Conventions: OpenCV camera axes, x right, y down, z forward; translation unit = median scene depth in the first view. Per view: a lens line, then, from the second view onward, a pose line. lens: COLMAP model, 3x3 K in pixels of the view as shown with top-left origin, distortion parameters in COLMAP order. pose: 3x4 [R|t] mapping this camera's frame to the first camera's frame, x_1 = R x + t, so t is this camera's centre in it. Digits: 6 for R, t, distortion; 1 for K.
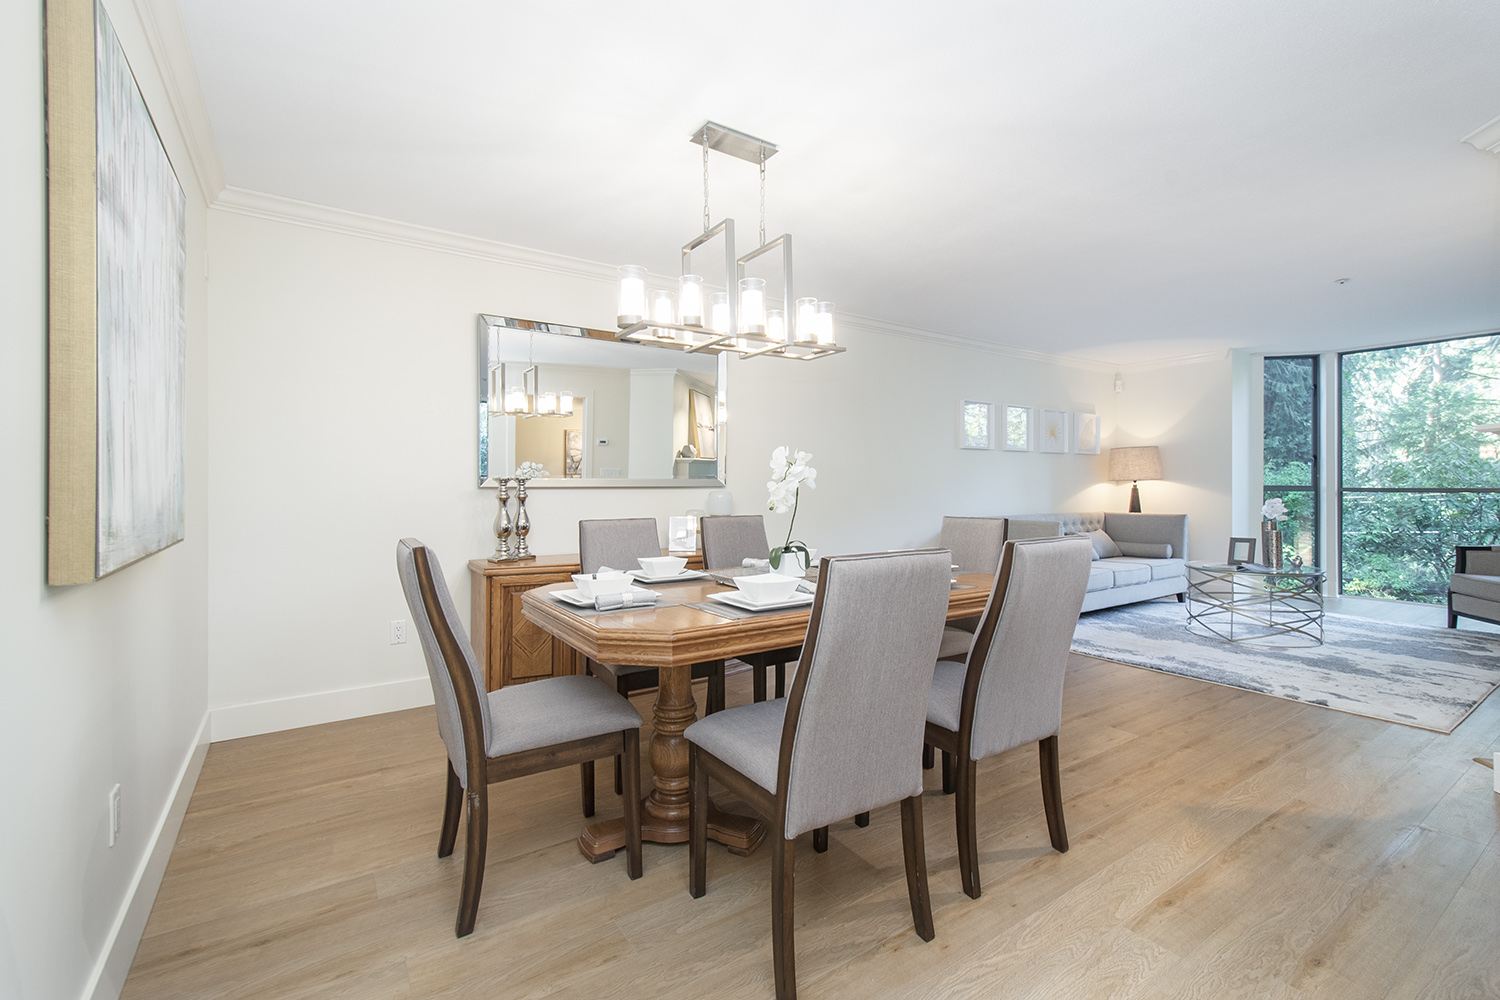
lens RADIAL K [[662.1, 0, 745.1], [0, 662.1, 495.4], [0, 0, 1]] dist [0.011635, -0.004150]
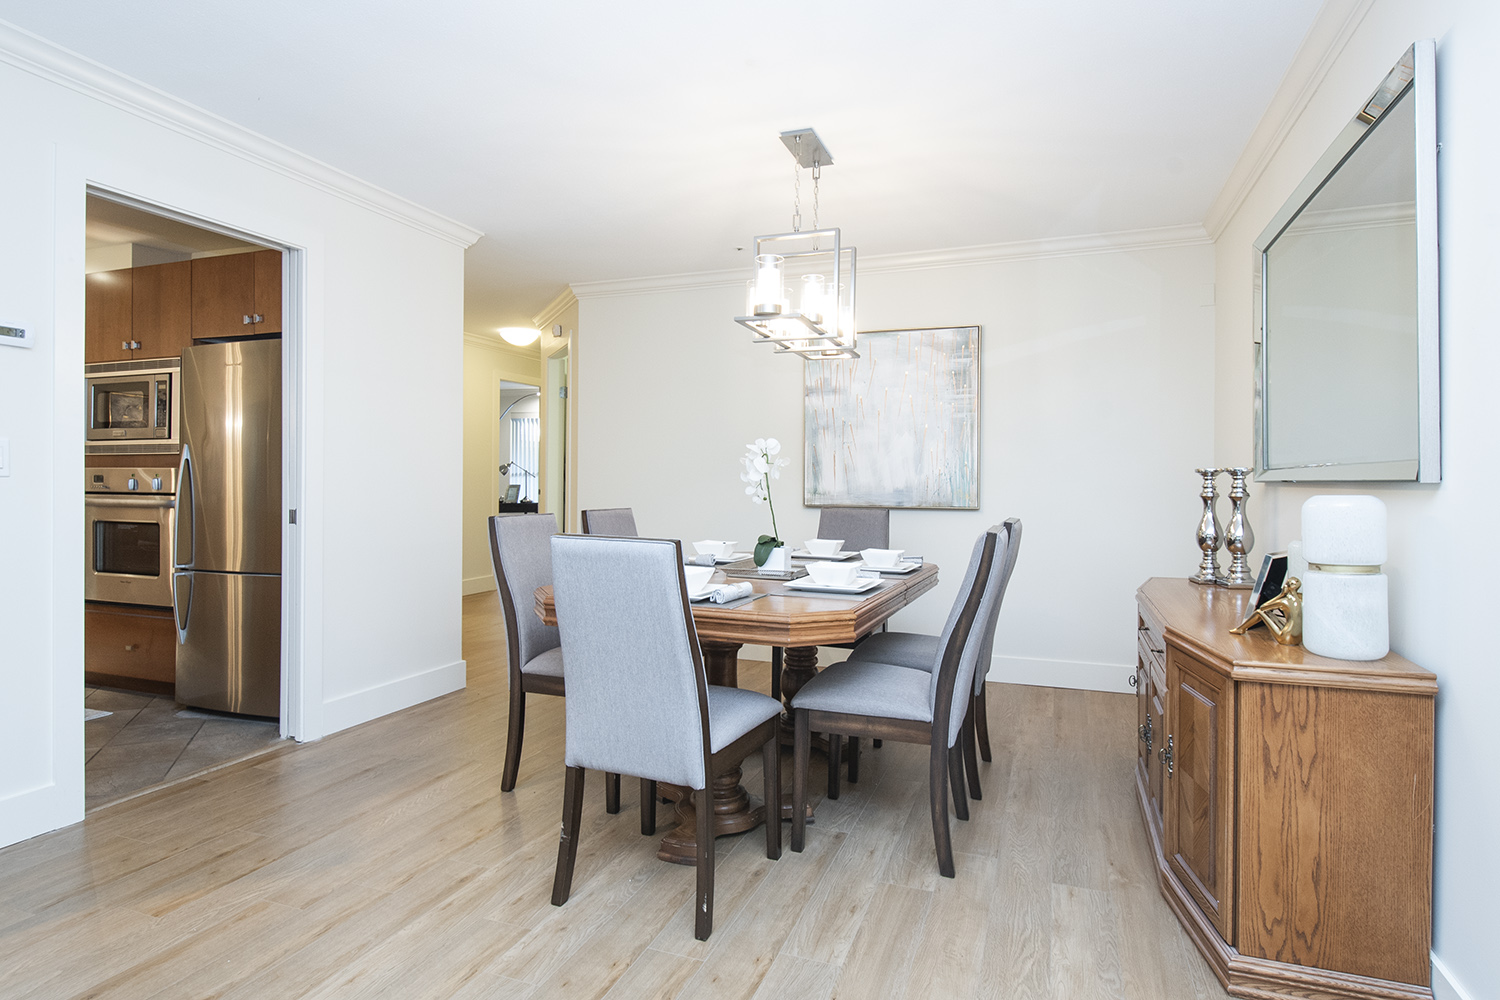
lens RADIAL K [[795.3, 0, 752.8], [0, 795.3, 485.5], [0, 0, 1]] dist [0.007158, 0.001548]
pose [[-0.811130, -0.003668, -0.584854, 0.568242], [-0.013326, 0.999837, 0.012212, -0.012438], [0.584714, 0.017699, -0.811047, 1.429322]]
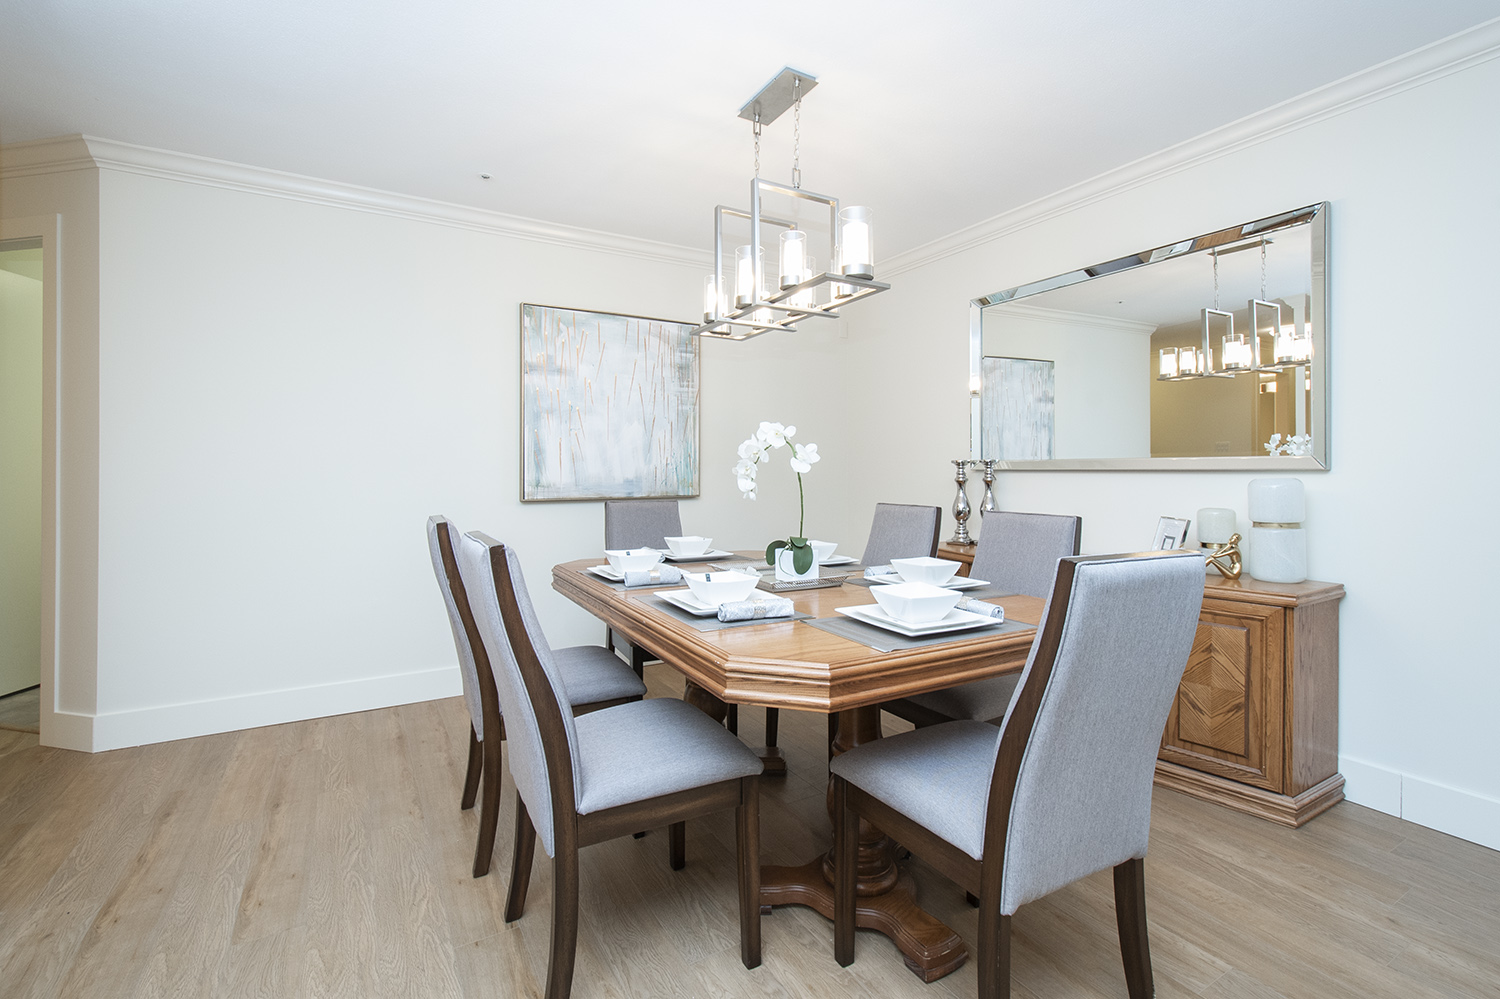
lens RADIAL K [[662.1, 0, 751.0], [0, 662.1, 485.9], [0, 0, 1]] dist [0.011635, -0.004150]
pose [[-0.071835, 0.020645, -0.997203, 0.656836], [-0.007700, 0.999744, 0.021252, -0.007104], [0.997387, 0.009205, -0.071658, 0.759720]]
